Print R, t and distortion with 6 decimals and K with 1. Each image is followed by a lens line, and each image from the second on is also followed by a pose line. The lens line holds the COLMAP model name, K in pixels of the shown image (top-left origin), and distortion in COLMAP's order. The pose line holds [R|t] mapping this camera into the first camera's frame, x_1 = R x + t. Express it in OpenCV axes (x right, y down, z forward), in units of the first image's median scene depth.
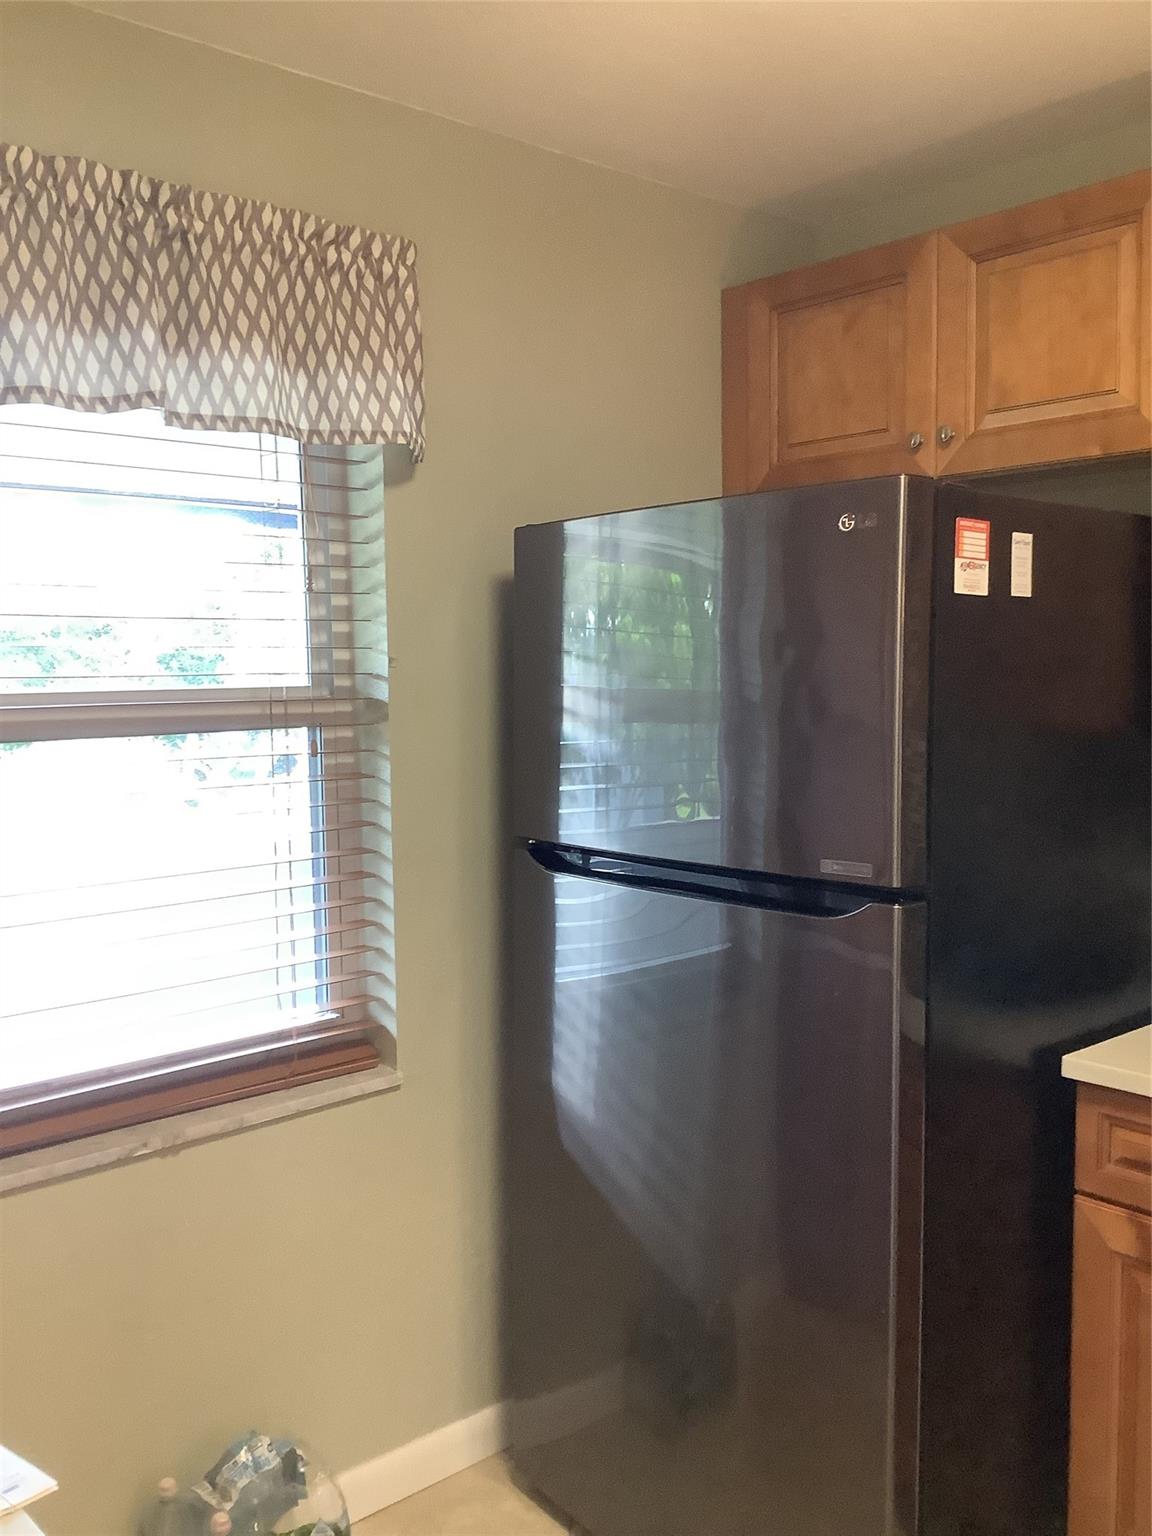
lens RADIAL K [[1384.3, 0, 565.1], [0, 1384.3, 764.1], [0, 0, 1]] dist [0.100888, -0.174576]
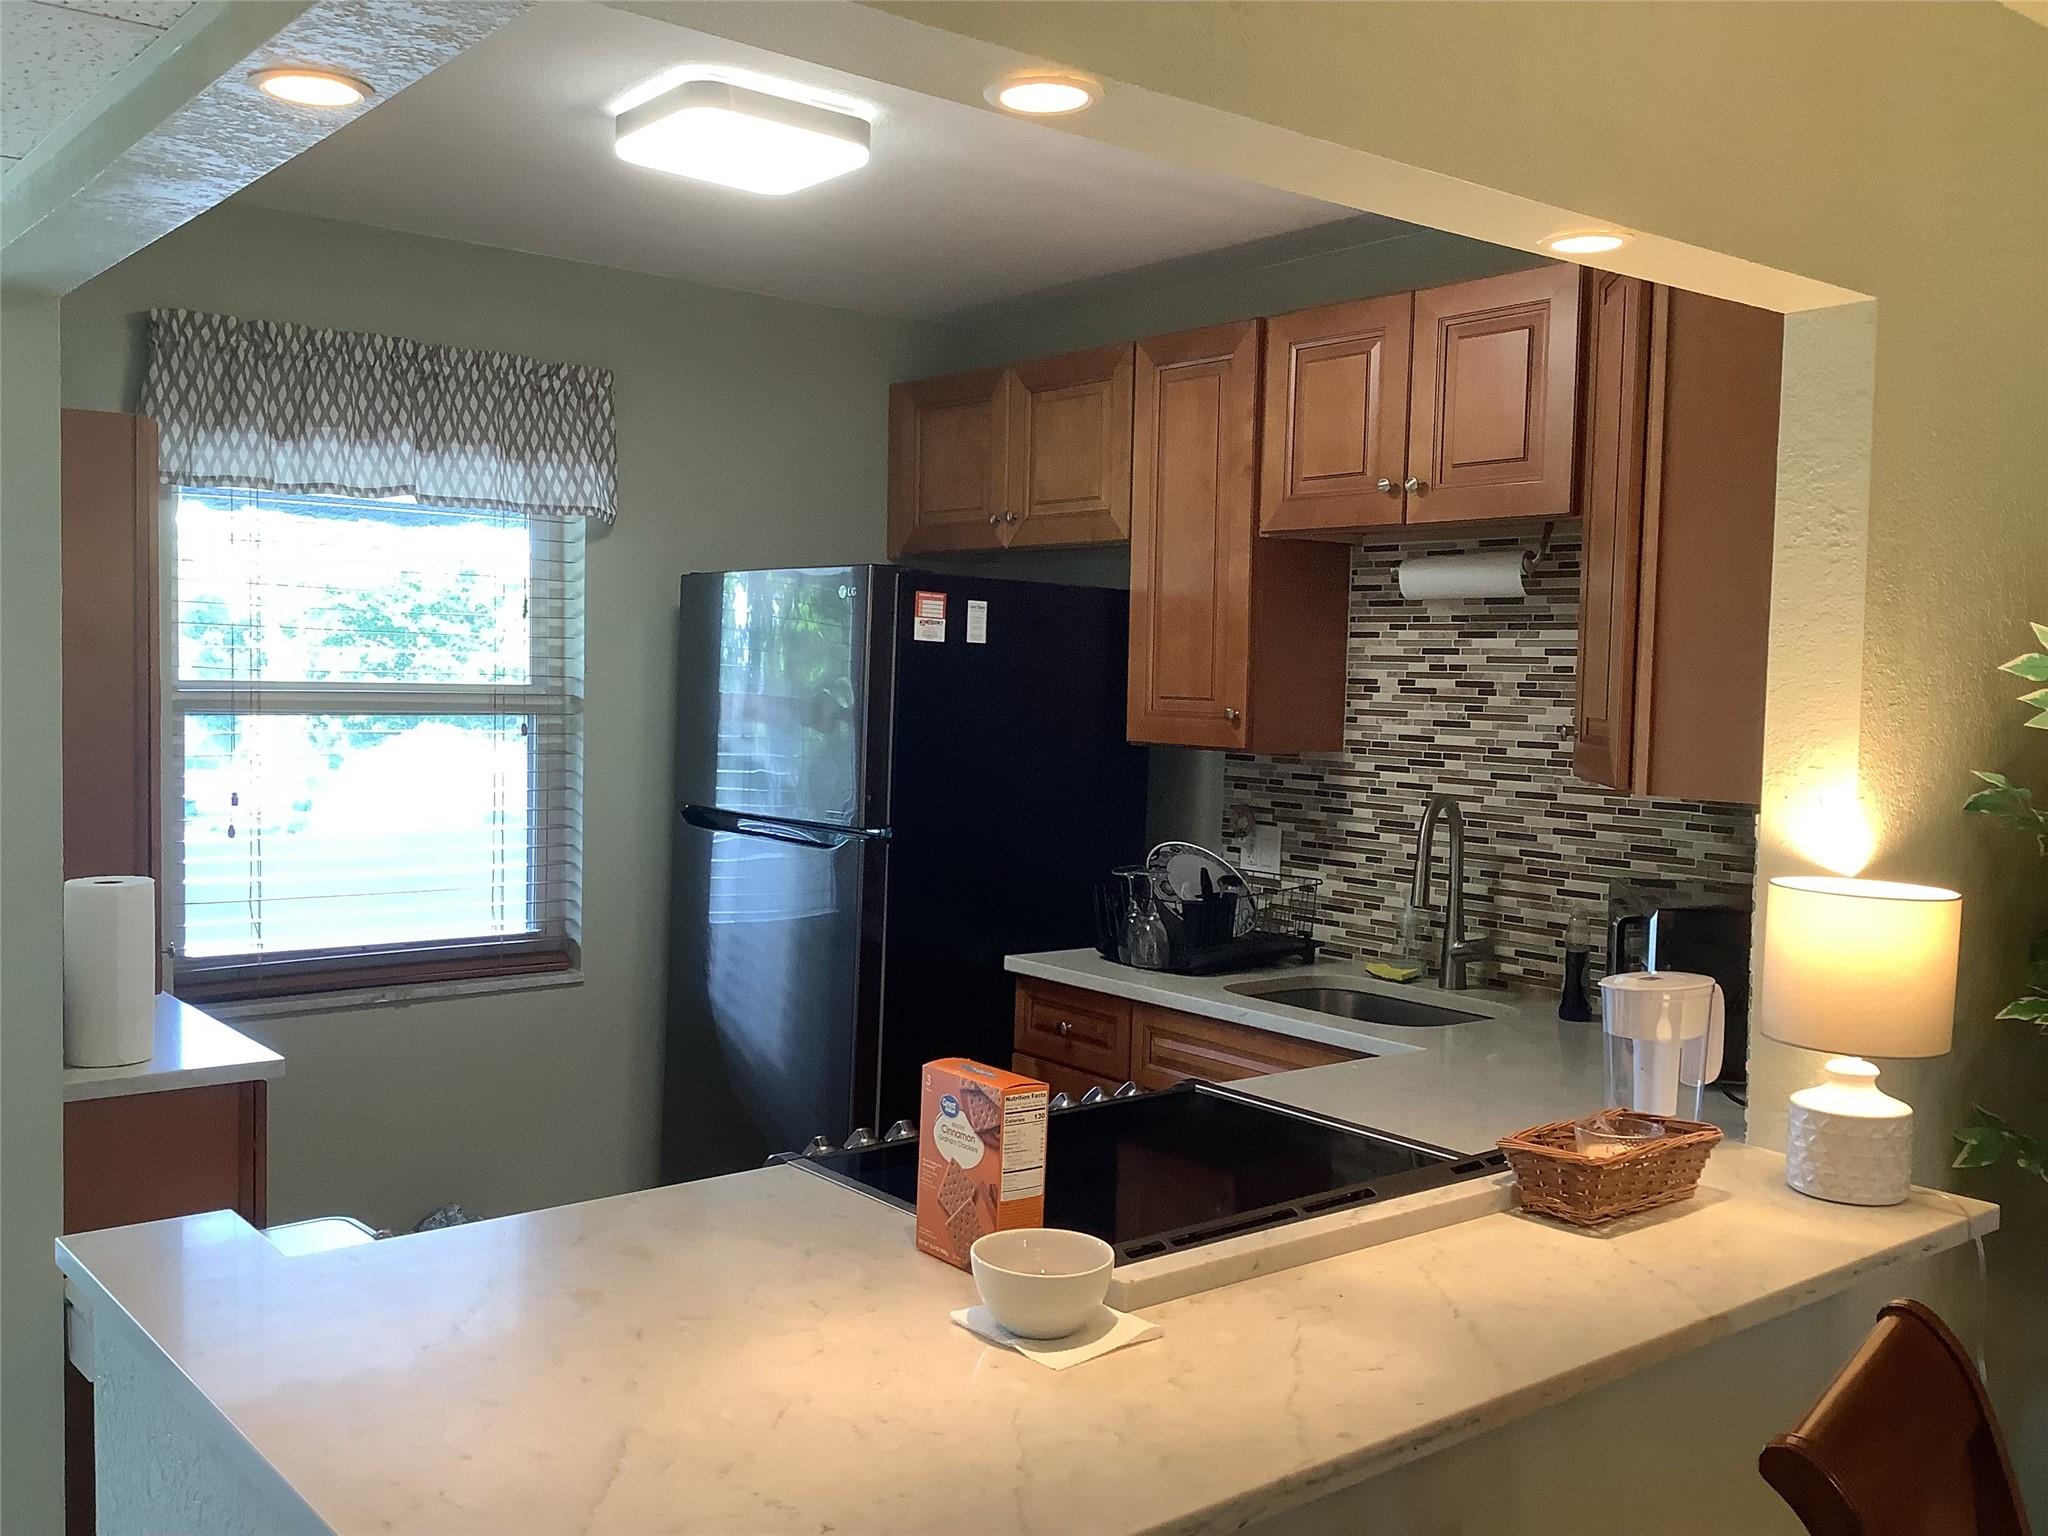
lens RADIAL K [[1845.8, 0, 1024.0], [0, 1845.8, 768.0], [0, 0, 1]] dist [0.100888, -0.174576]
pose [[0.998513, 0.038153, -0.038932, 0.425206], [-0.038905, 0.999067, -0.018728, 0.045697], [0.038181, 0.020215, 0.999066, -0.901928]]
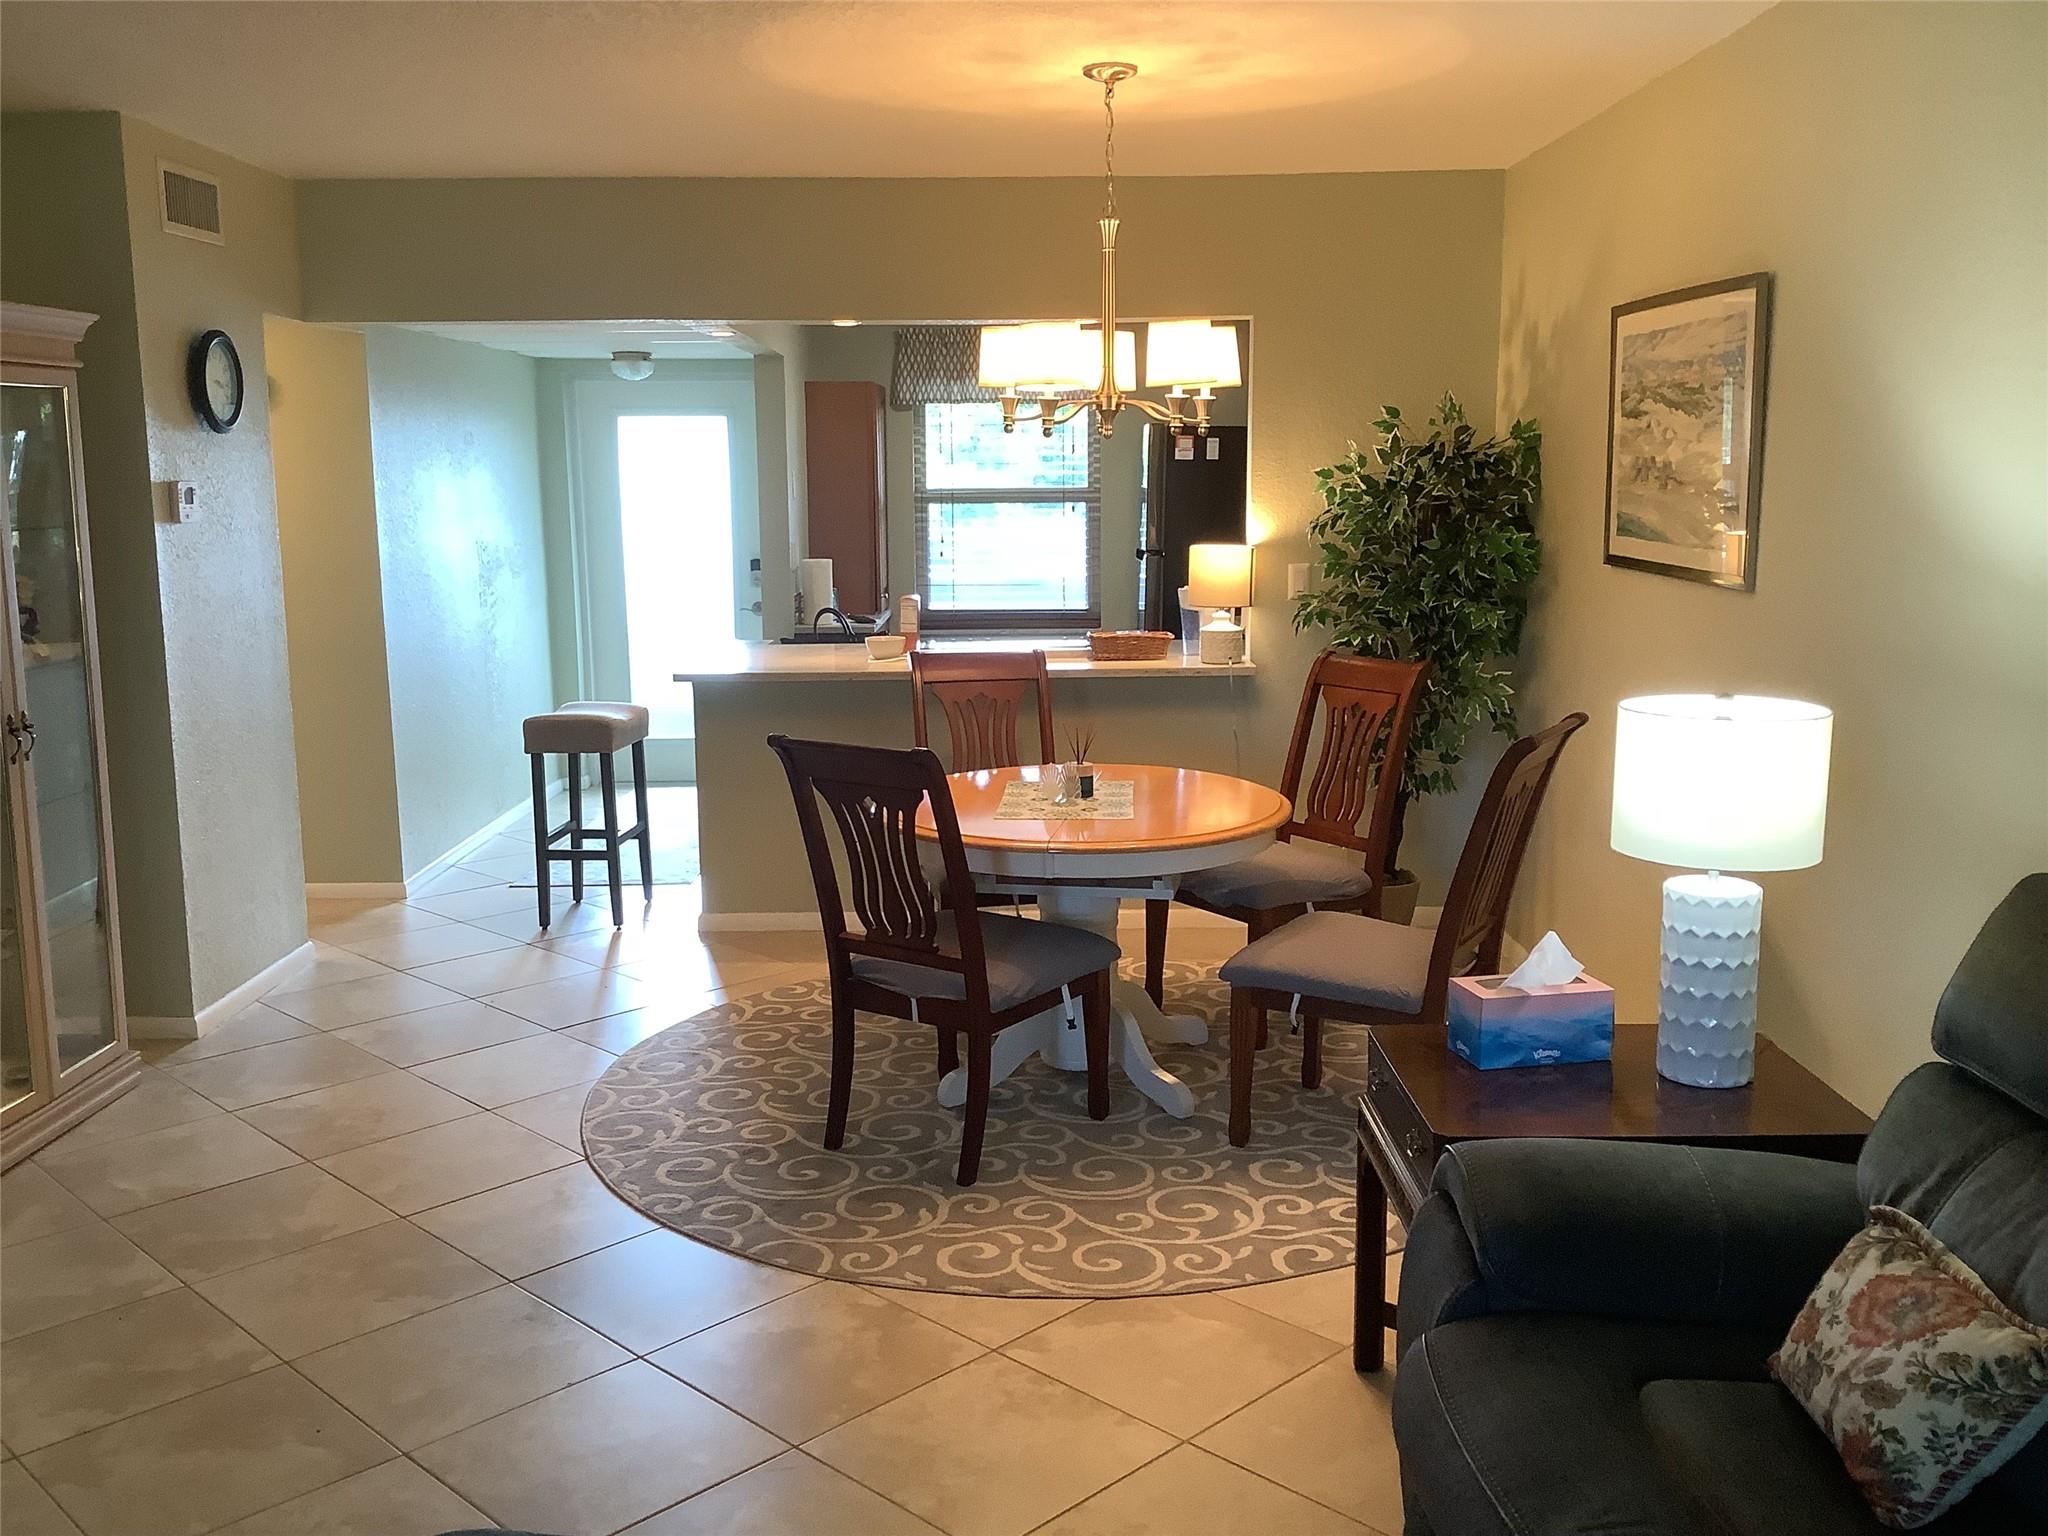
lens RADIAL K [[1858.9, 0, 1024.0], [0, 1858.9, 768.0], [0, 0, 1]] dist [0.081437, -0.010917]
pose [[0.752553, 0.110729, -0.649155, 2.506455], [-0.052231, 0.992693, 0.108777, 0.116089], [0.656457, -0.047954, 0.752838, -2.159033]]
